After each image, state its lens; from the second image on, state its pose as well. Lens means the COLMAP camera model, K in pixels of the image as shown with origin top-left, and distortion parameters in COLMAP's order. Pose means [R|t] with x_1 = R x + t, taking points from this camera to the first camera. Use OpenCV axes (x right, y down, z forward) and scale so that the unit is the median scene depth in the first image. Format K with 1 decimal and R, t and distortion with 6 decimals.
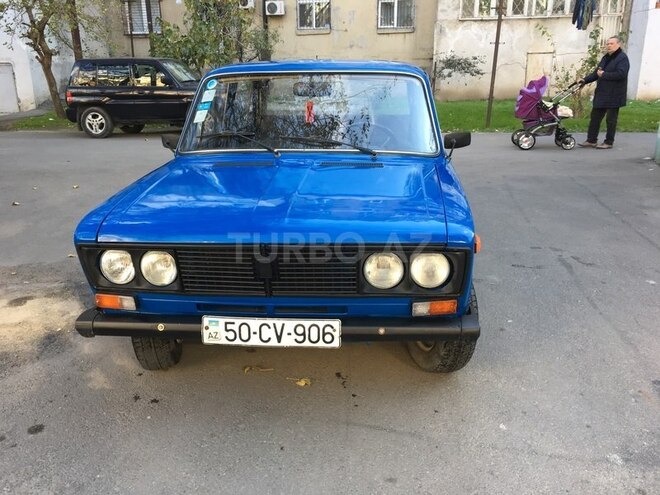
lens RADIAL K [[551.1, 0, 329.3], [0, 551.1, 252.0], [0, 0, 1]] dist [0.004612, 0.006713]
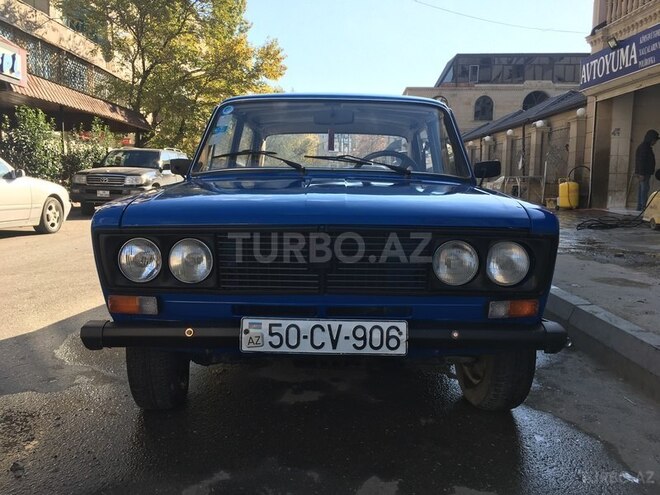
lens RADIAL K [[551.1, 0, 329.6], [0, 551.1, 244.2], [0, 0, 1]] dist [0.004612, 0.006713]
pose [[0.998222, 0.012784, 0.058217, -0.148609], [-0.002228, 0.984048, -0.177892, 0.156843], [-0.059563, 0.177446, 0.982326, 0.152330]]
